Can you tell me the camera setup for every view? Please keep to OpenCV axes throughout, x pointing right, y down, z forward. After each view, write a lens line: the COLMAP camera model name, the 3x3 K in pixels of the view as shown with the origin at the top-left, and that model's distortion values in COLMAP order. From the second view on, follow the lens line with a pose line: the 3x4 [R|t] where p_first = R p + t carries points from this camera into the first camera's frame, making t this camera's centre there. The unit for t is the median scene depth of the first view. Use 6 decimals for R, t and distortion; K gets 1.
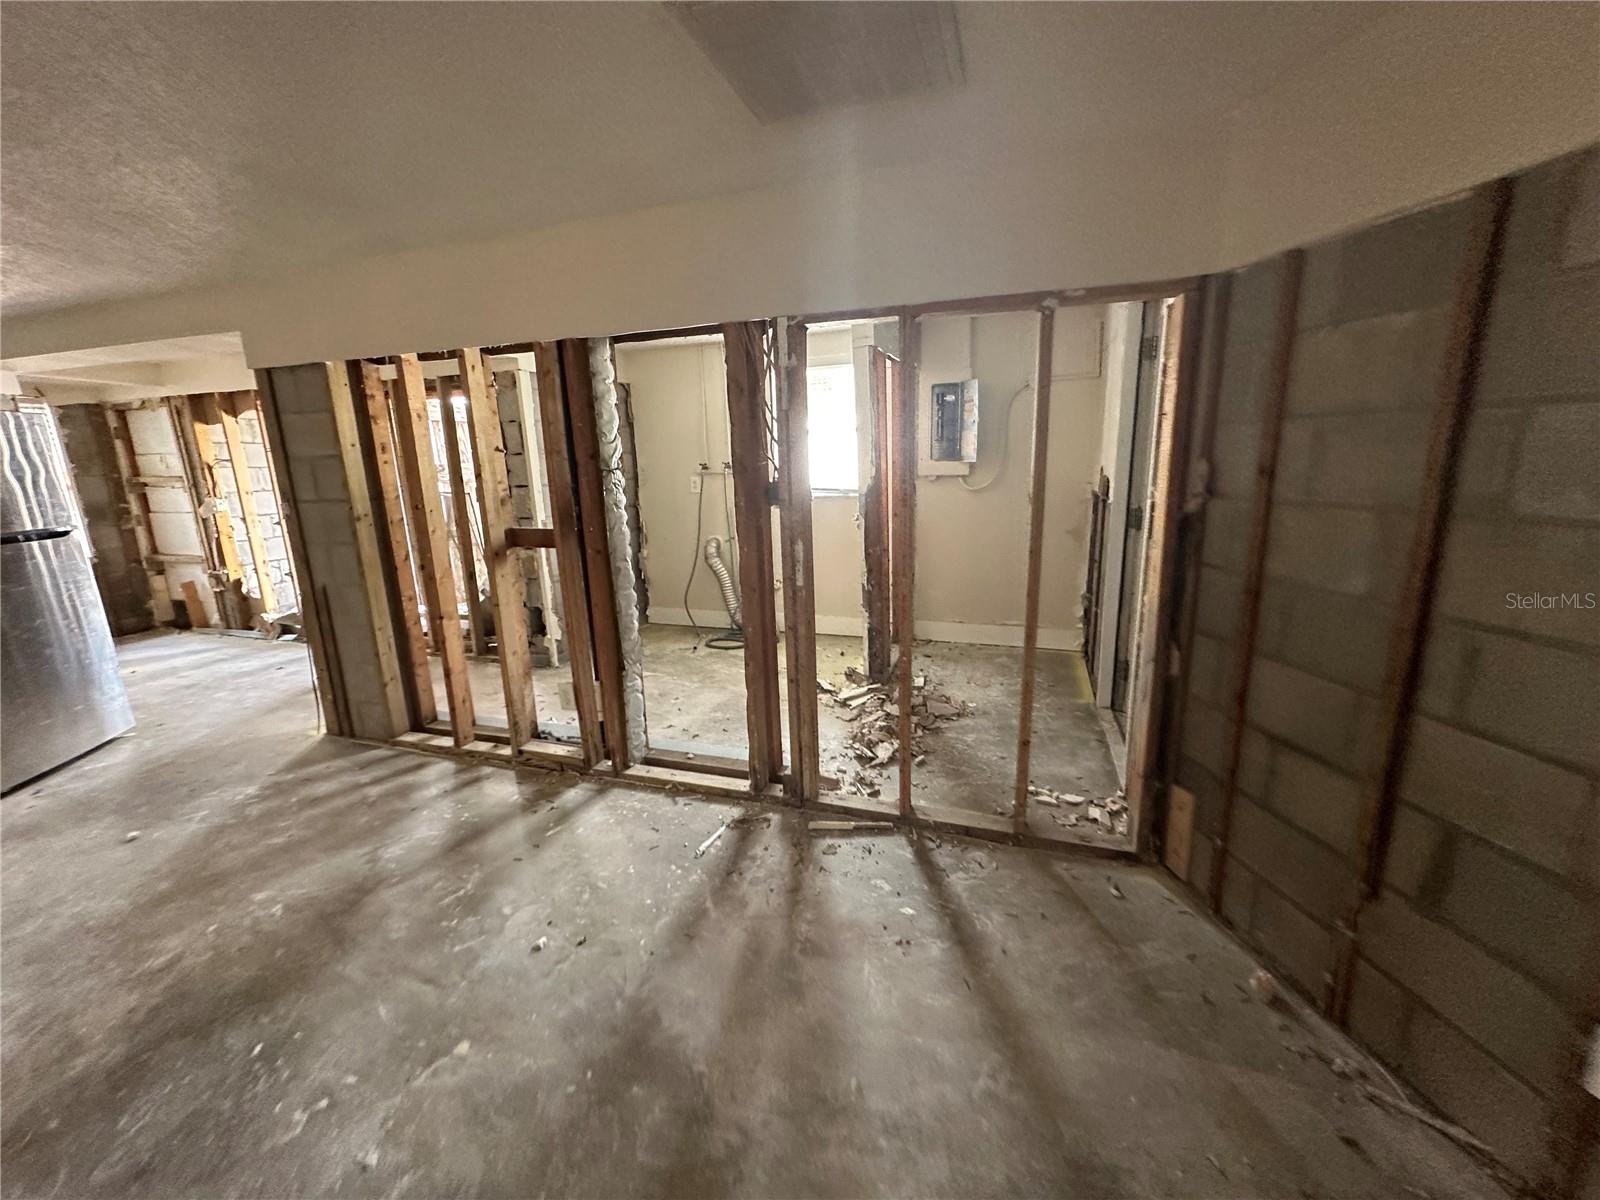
lens RADIAL K [[640.4, 0, 801.1], [0, 640.4, 594.0], [0, 0, 1]] dist [0.002841, 0.000196]
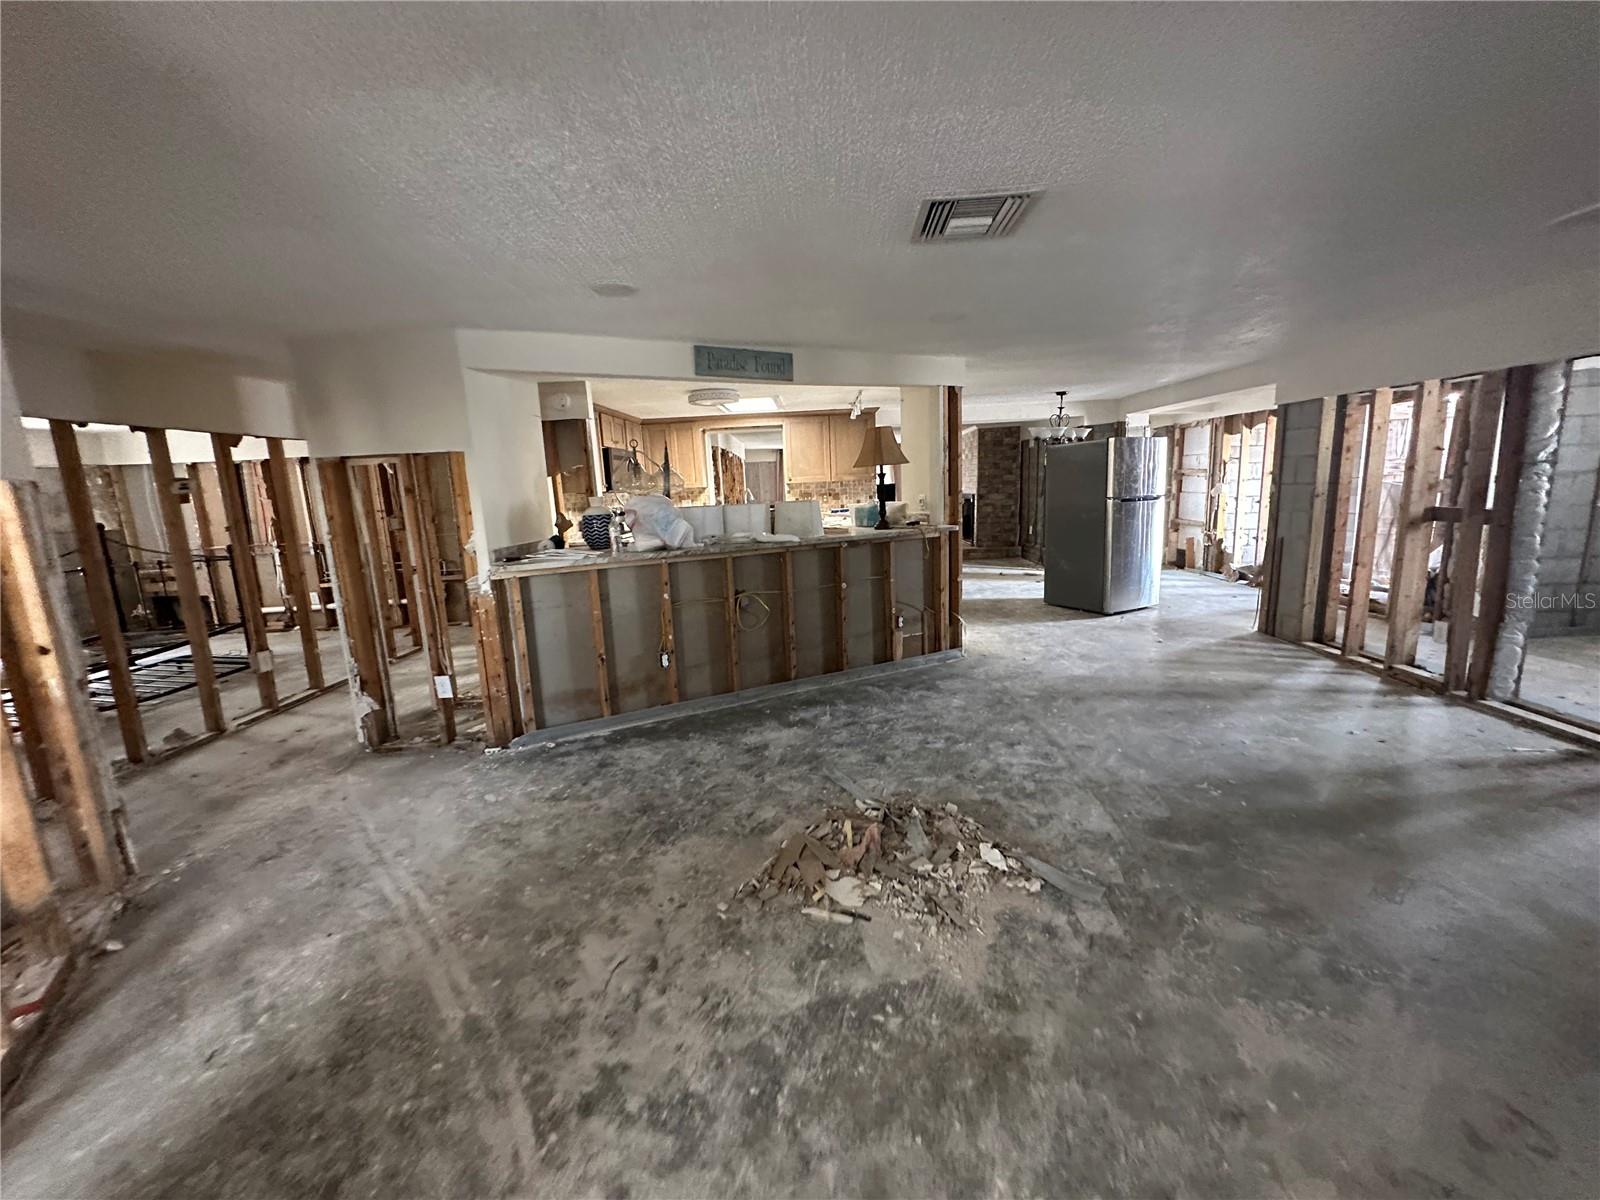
lens RADIAL K [[640.4, 0, 801.7], [0, 640.4, 594.1], [0, 0, 1]] dist [0.002841, 0.000196]
pose [[0.288285, 0.185345, -0.939435, 0.390869], [-0.178396, 0.974307, 0.137480, 0.107175], [0.940780, 0.127958, 0.313943, -0.544516]]
